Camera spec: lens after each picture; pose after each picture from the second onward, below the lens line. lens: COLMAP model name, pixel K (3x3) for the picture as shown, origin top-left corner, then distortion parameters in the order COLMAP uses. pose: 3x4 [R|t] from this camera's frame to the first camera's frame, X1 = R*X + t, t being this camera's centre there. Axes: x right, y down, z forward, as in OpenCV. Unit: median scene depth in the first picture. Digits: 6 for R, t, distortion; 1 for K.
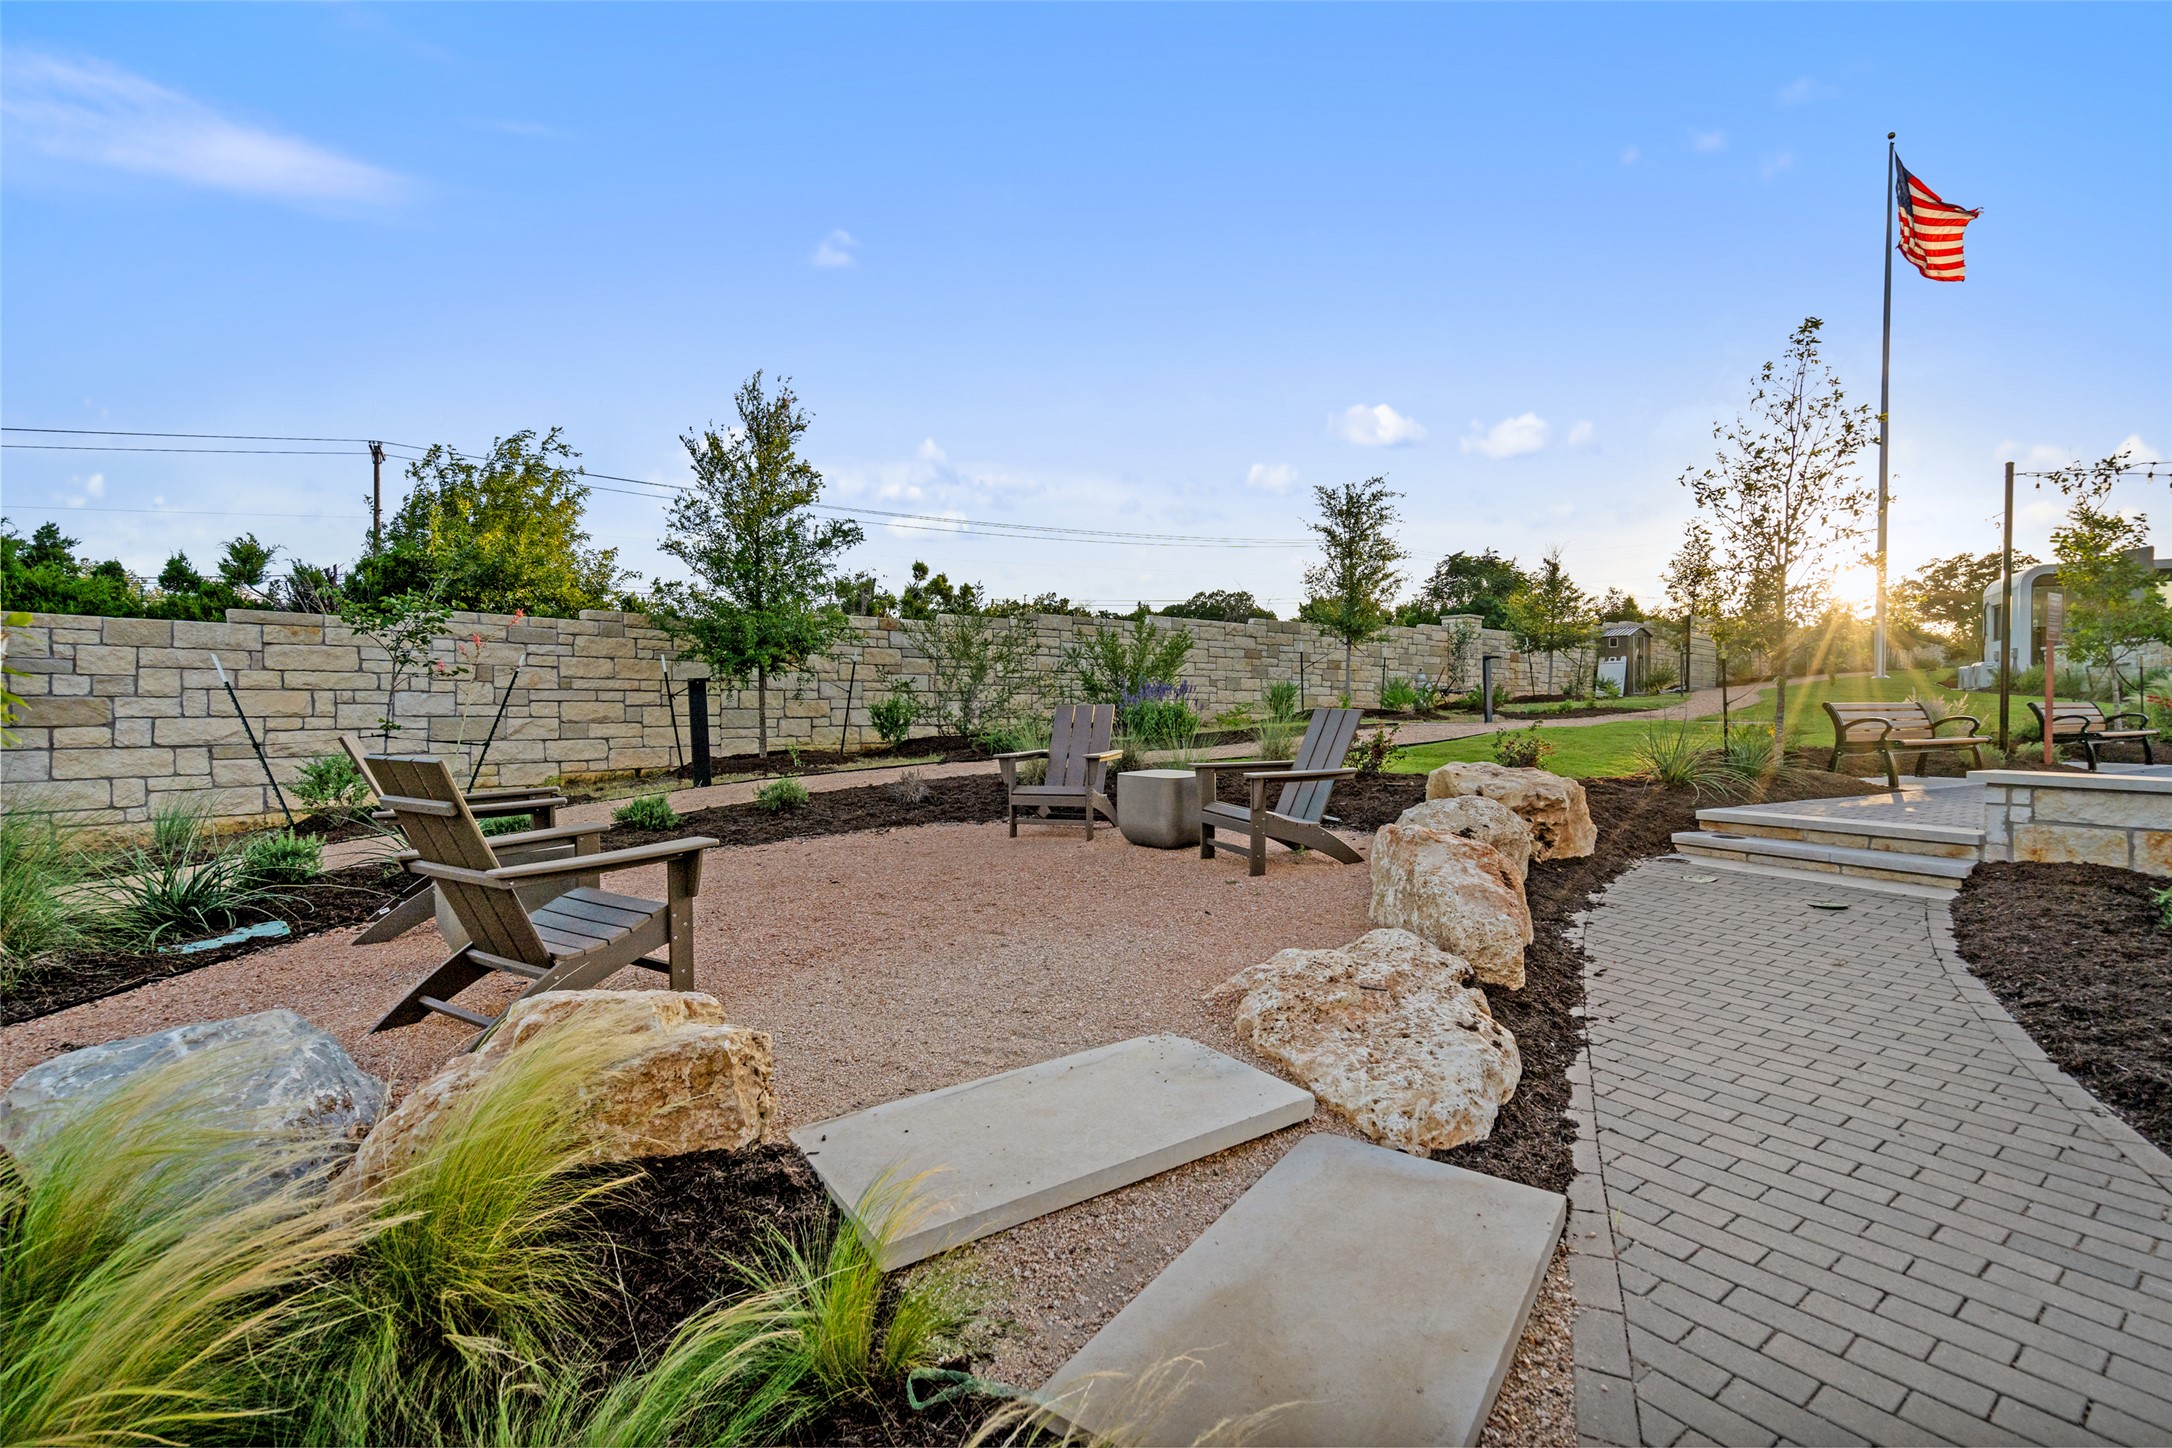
lens RADIAL K [[985.1, 0, 1095.8], [0, 985.1, 707.6], [0, 0, 1]] dist [0.000532, 0.000070]
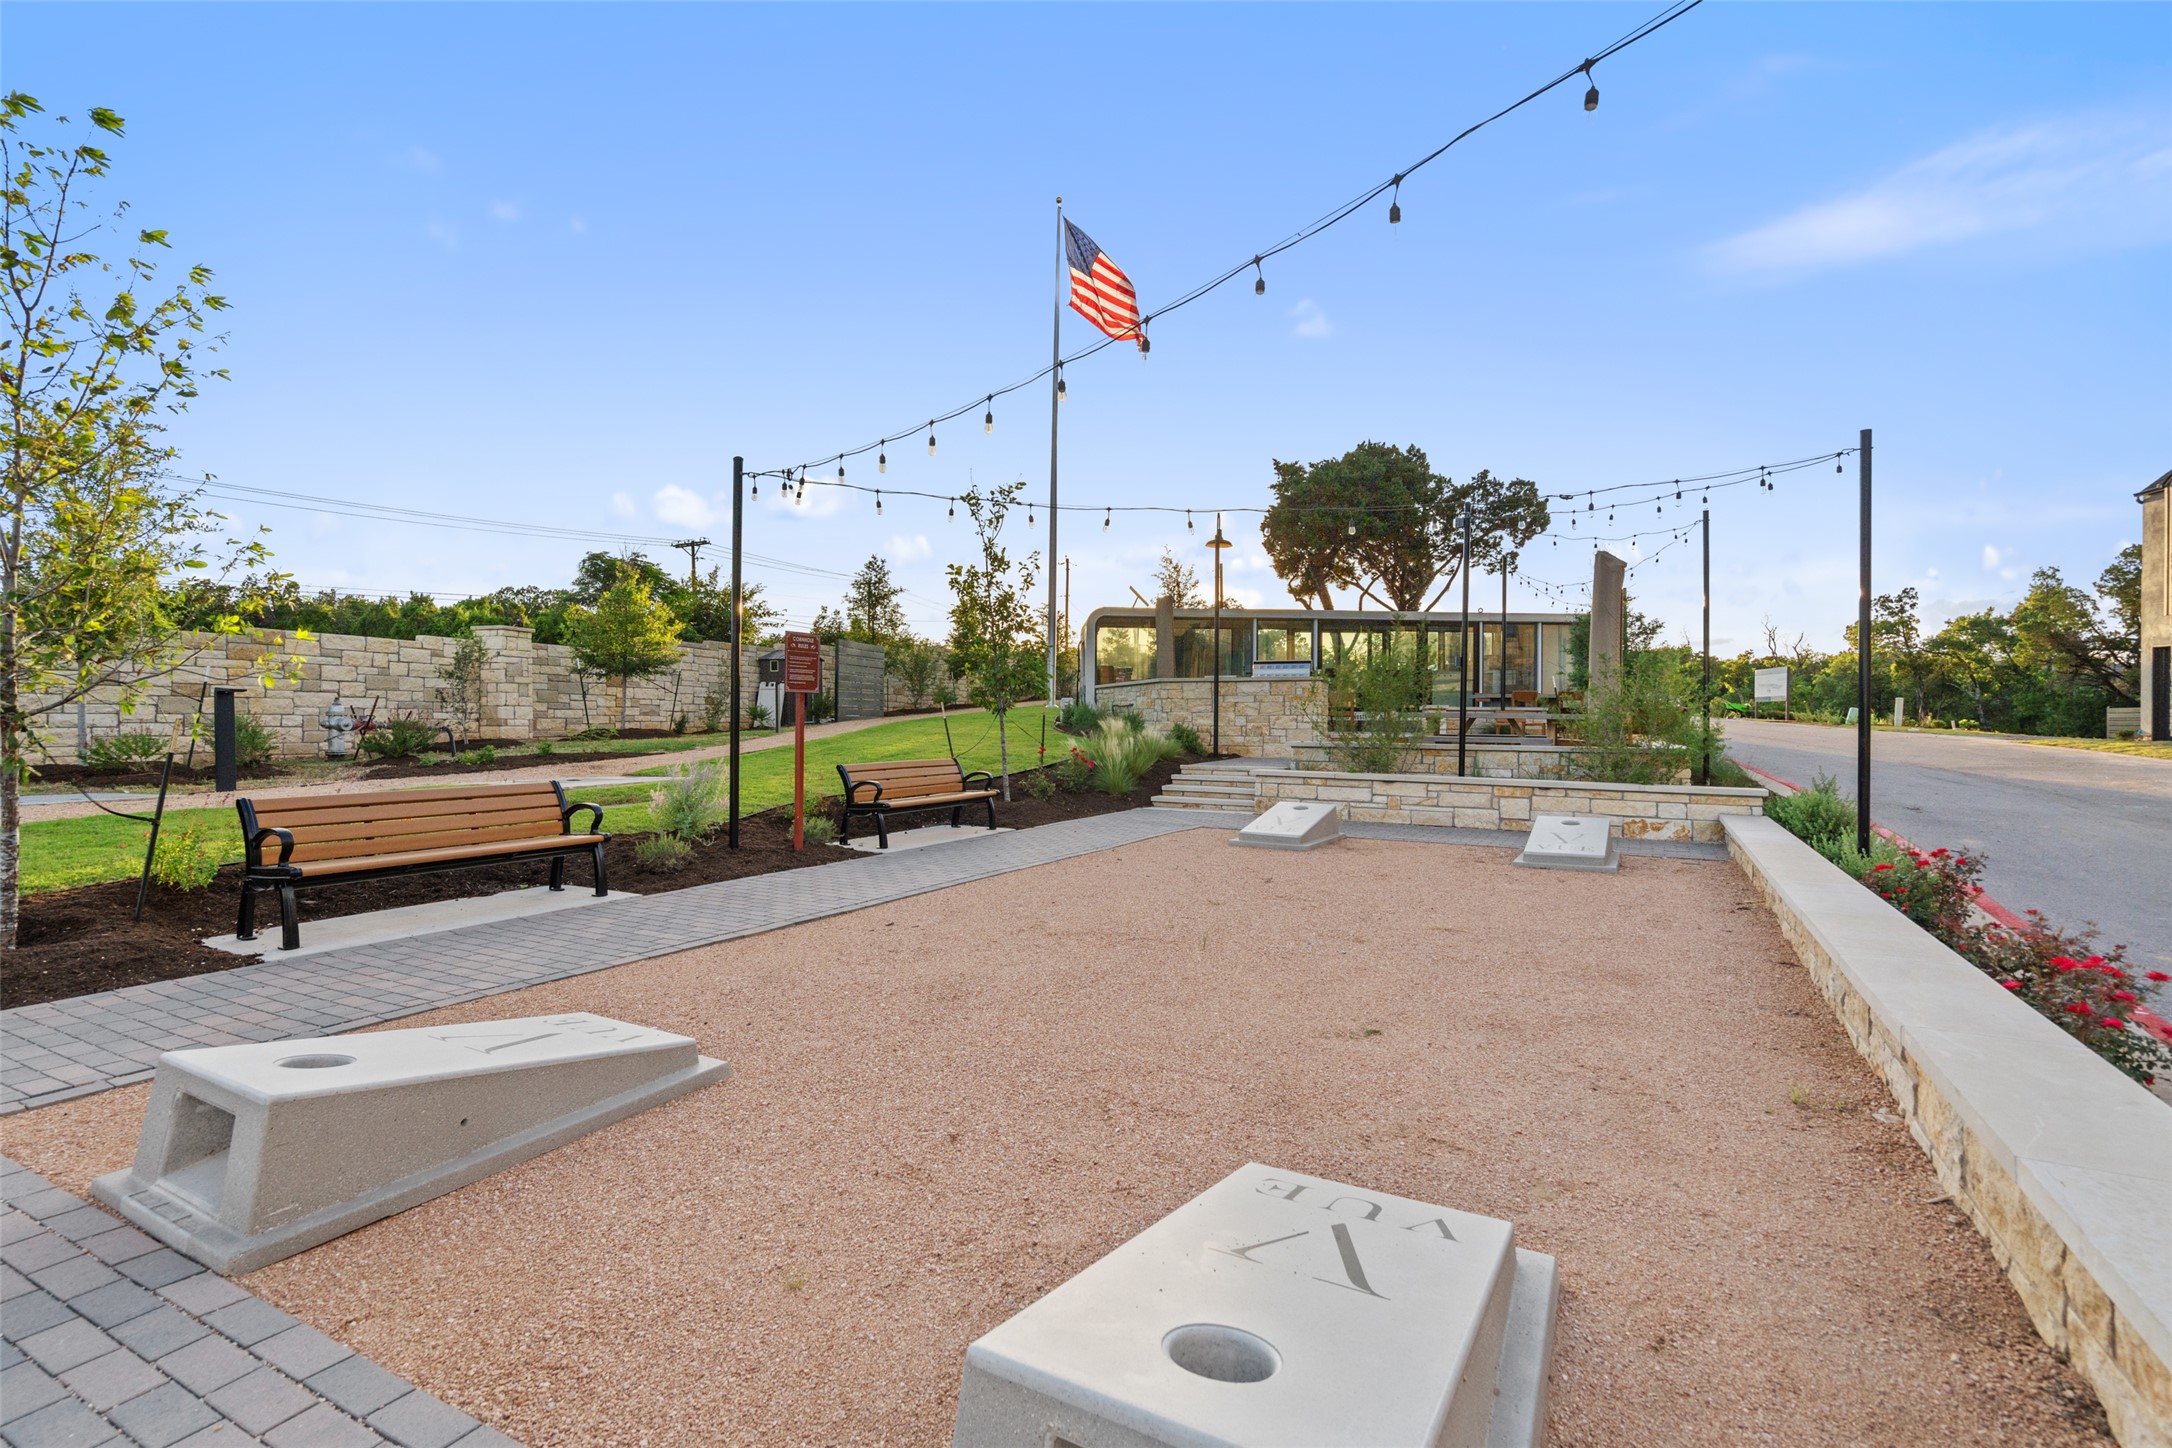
lens RADIAL K [[985.1, 0, 1090.8], [0, 985.1, 706.1], [0, 0, 1]] dist [0.000532, 0.000070]
pose [[0.852133, 0.005124, 0.523300, 0.618184], [0.000824, 0.999938, -0.011134, -0.038919], [-0.523325, 0.009919, 0.852076, 0.177232]]
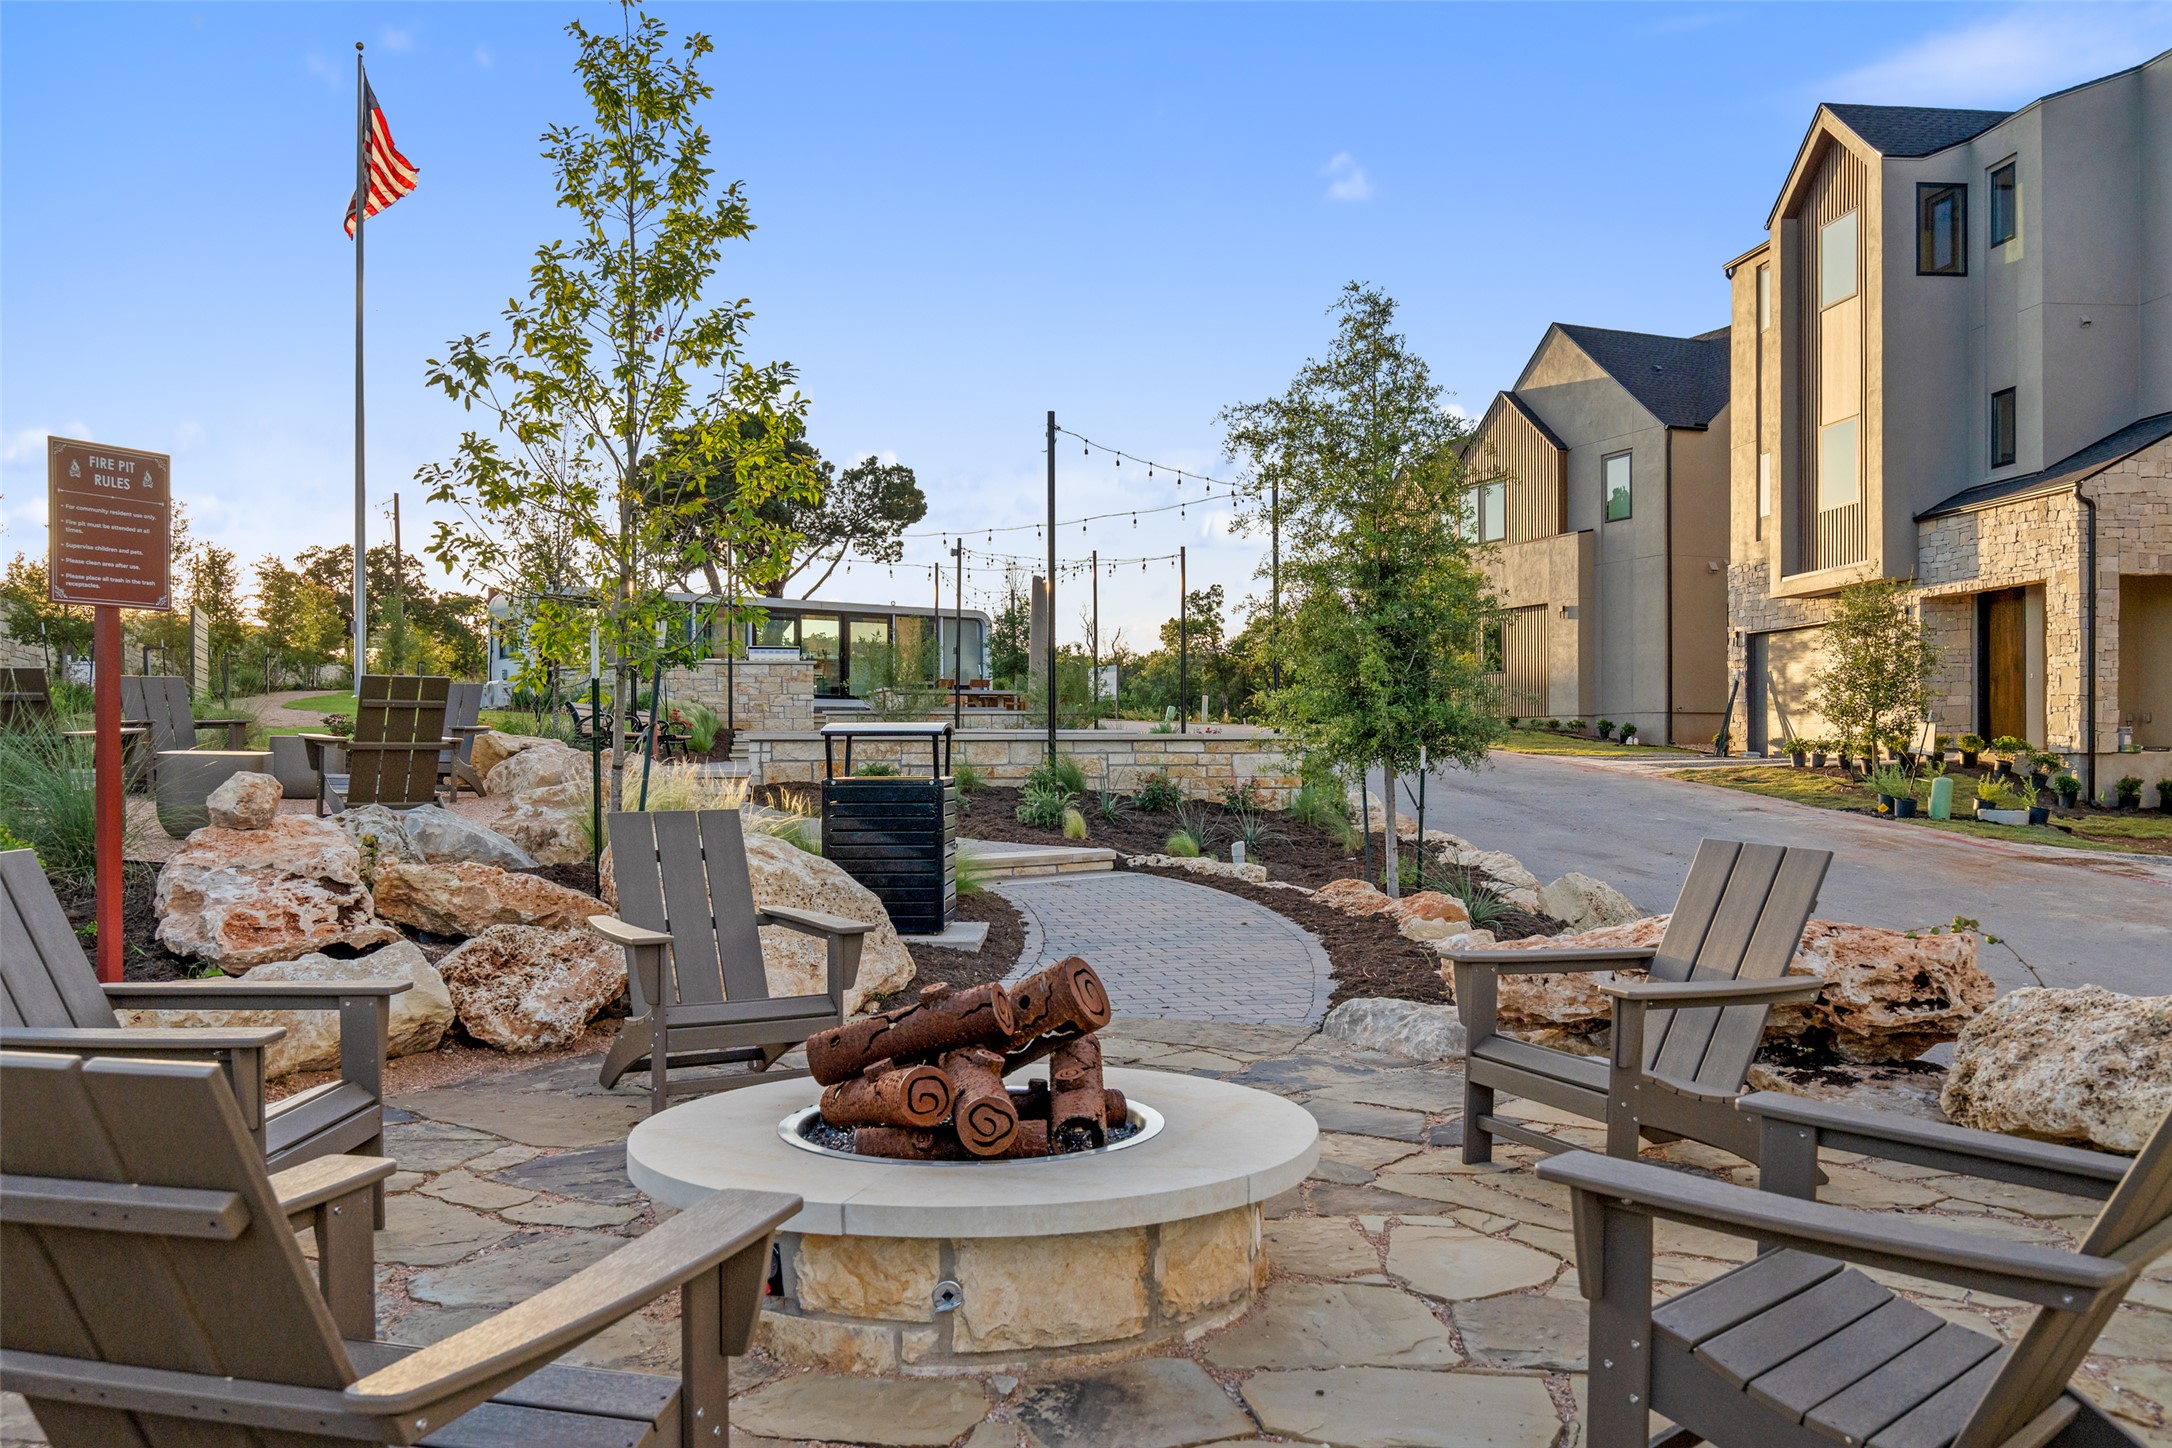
lens RADIAL K [[1816.8, 0, 1068.0], [0, 1816.8, 708.0], [0, 0, 1]] dist [-0.048910, 0.009450]
pose [[0.401720, 0.016180, 0.915620, -0.632513], [0.011561, 0.999675, -0.022738, 0.035915], [-0.915690, 0.019720, 0.401402, -0.274171]]
